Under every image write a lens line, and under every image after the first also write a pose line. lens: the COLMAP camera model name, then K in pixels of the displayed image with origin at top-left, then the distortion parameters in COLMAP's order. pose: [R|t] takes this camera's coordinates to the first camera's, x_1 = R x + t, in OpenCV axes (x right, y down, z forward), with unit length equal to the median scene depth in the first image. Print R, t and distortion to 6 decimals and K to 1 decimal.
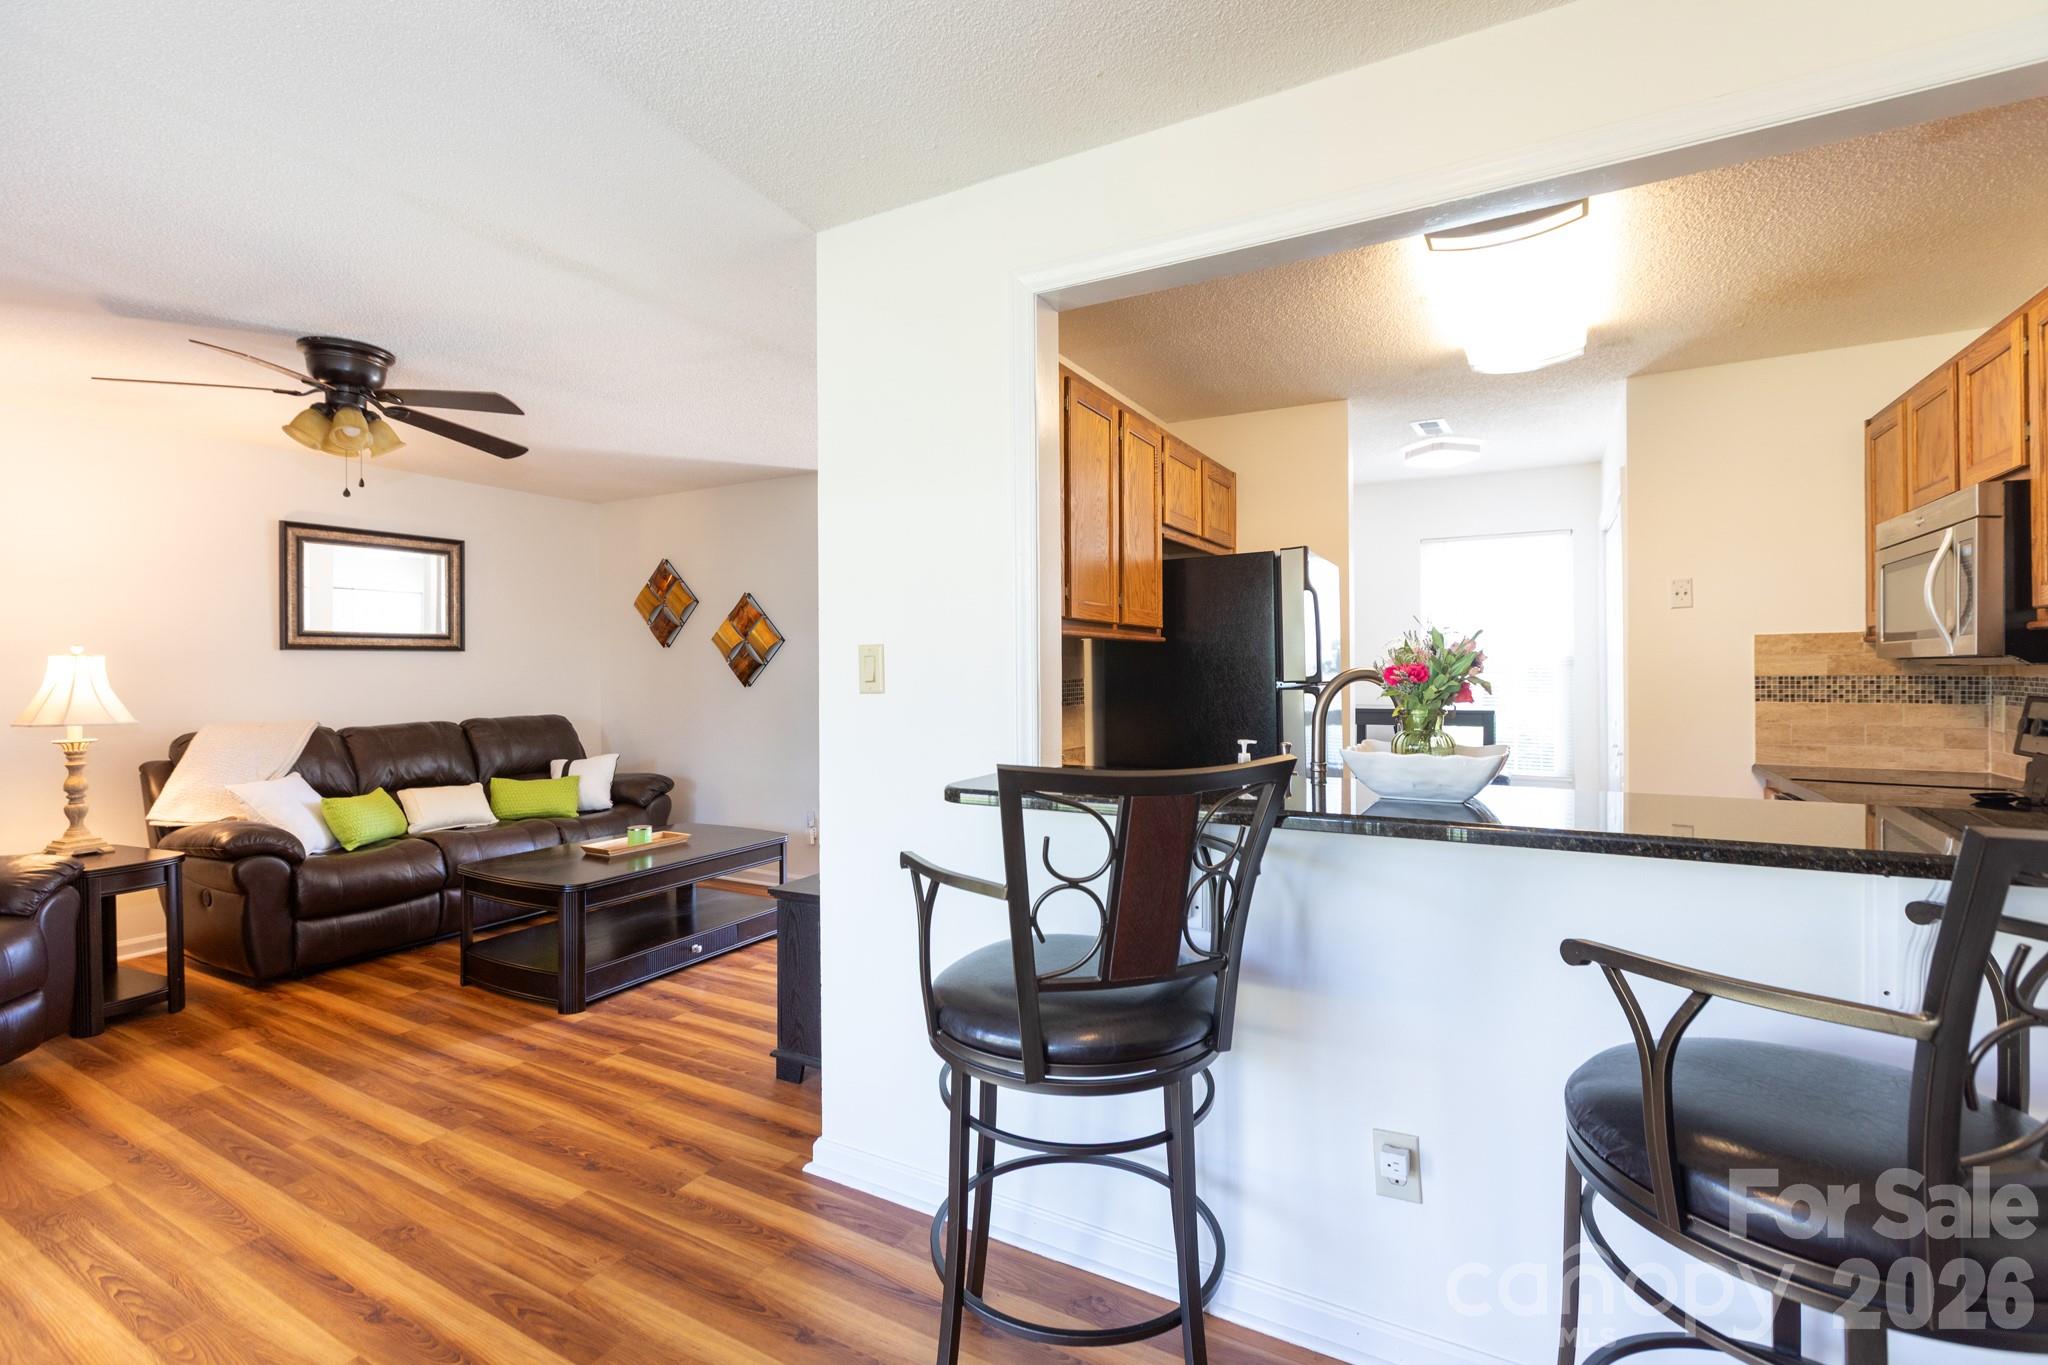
lens RADIAL K [[918.1, 0, 1019.0], [0, 918.1, 672.7], [0, 0, 1]] dist [-0.000480, 0.000081]
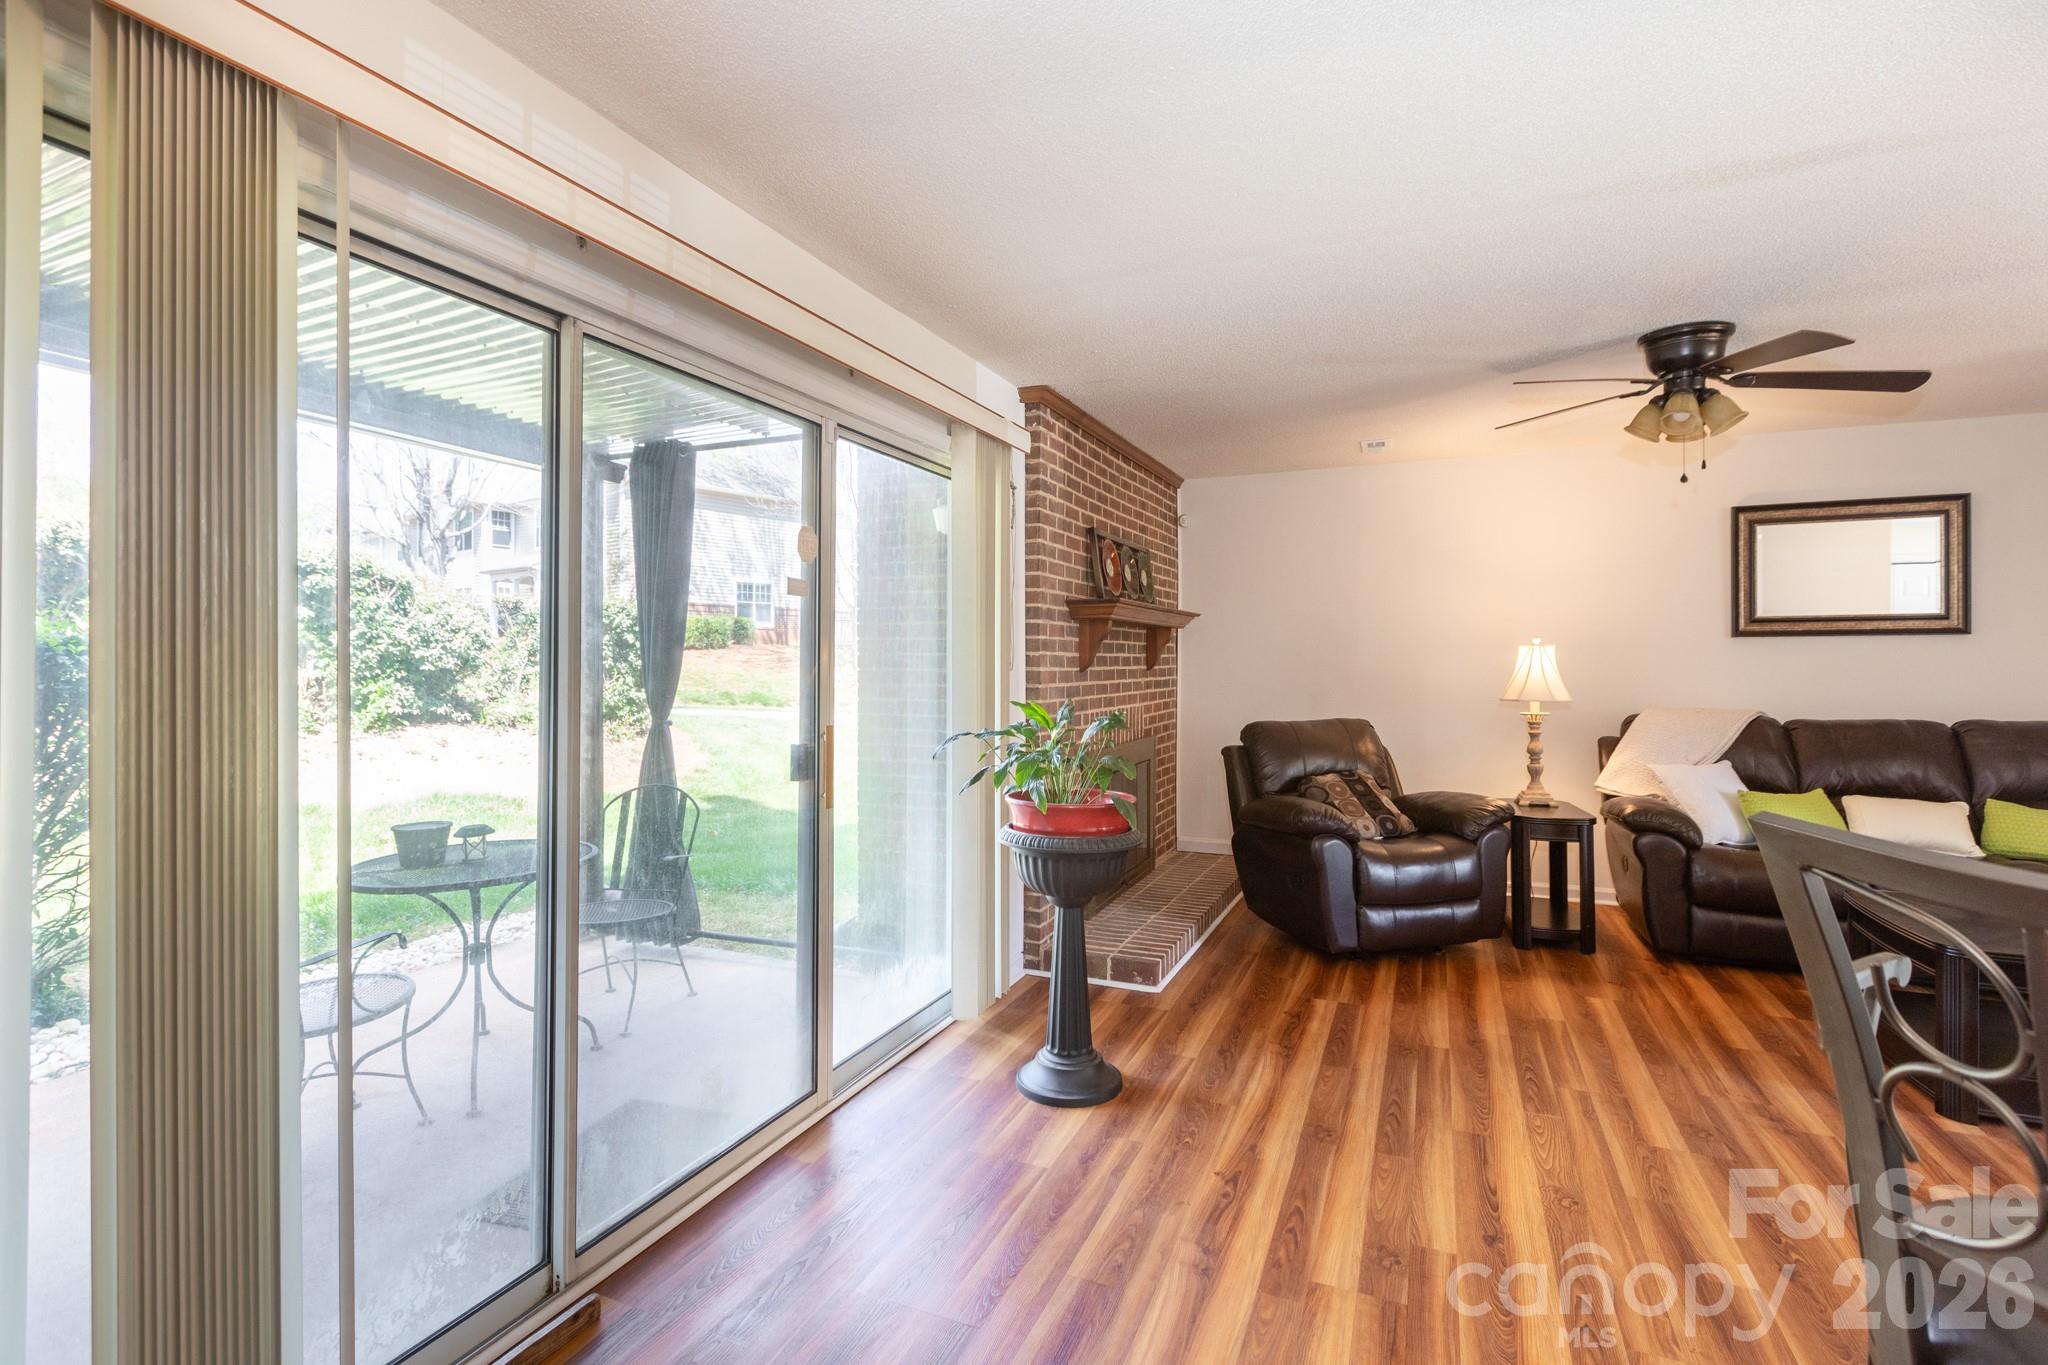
lens RADIAL K [[963.9, 0, 1015.6], [0, 963.9, 658.8], [0, 0, 1]] dist [-0.000525, -0.000292]
pose [[0.099751, 0.002901, -0.995008, 0.206495], [-0.004692, 0.999986, 0.002445, -0.000421], [0.995001, 0.004425, 0.099763, 0.159874]]
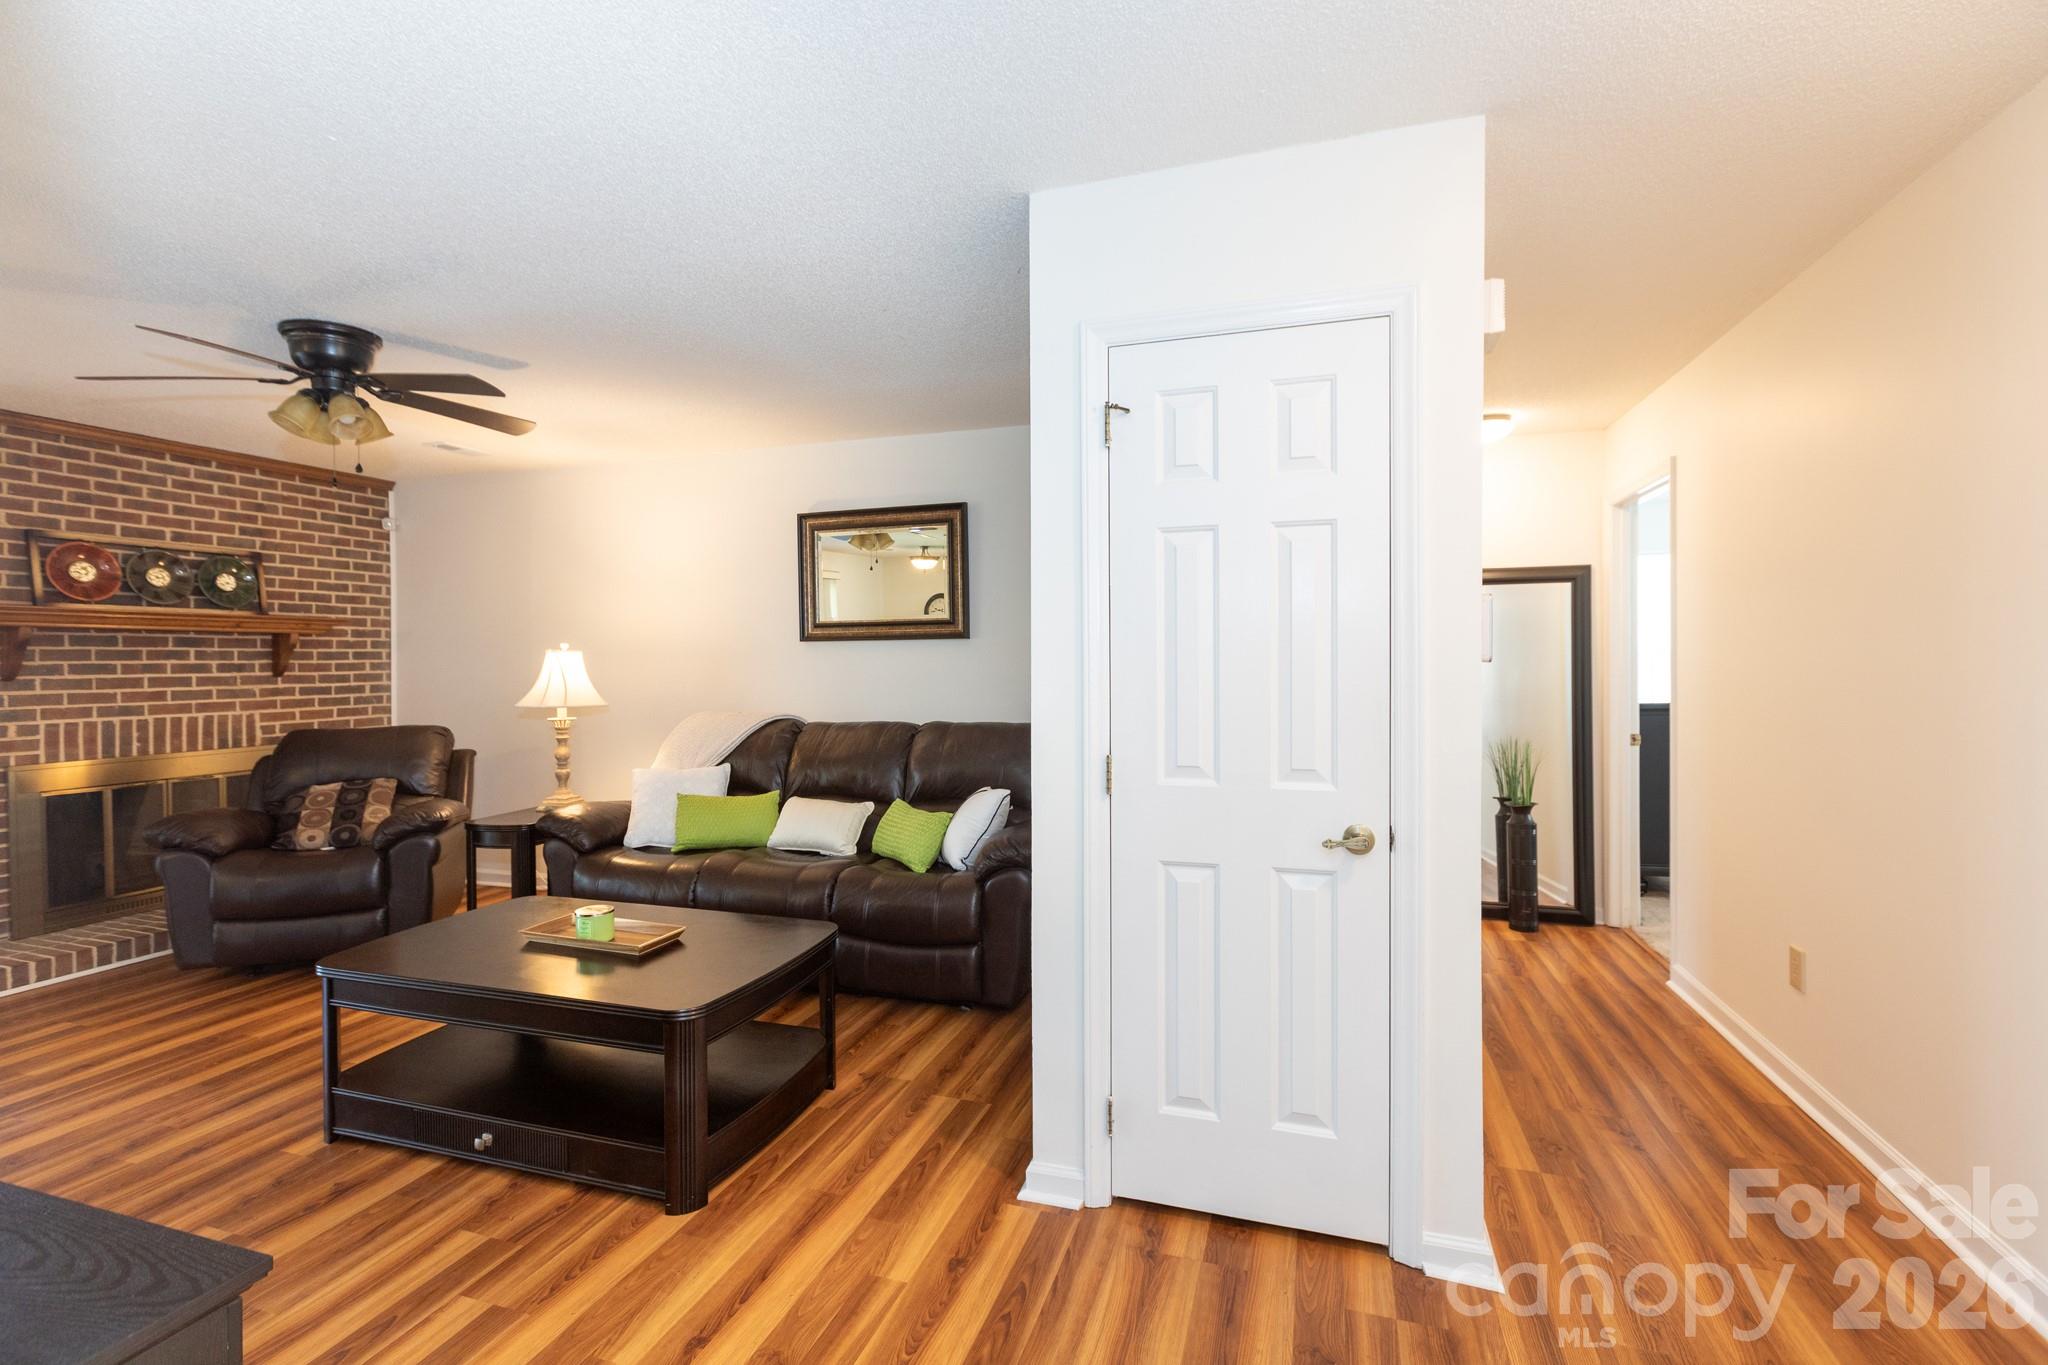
lens RADIAL K [[918.1, 0, 1019.0], [0, 918.1, 672.7], [0, 0, 1]] dist [-0.000480, 0.000081]
pose [[0.196958, 0.006590, -0.980390, 0.309661], [-0.002236, 0.999978, 0.006272, 0.002880], [0.980409, 0.000957, 0.196969, 1.351729]]
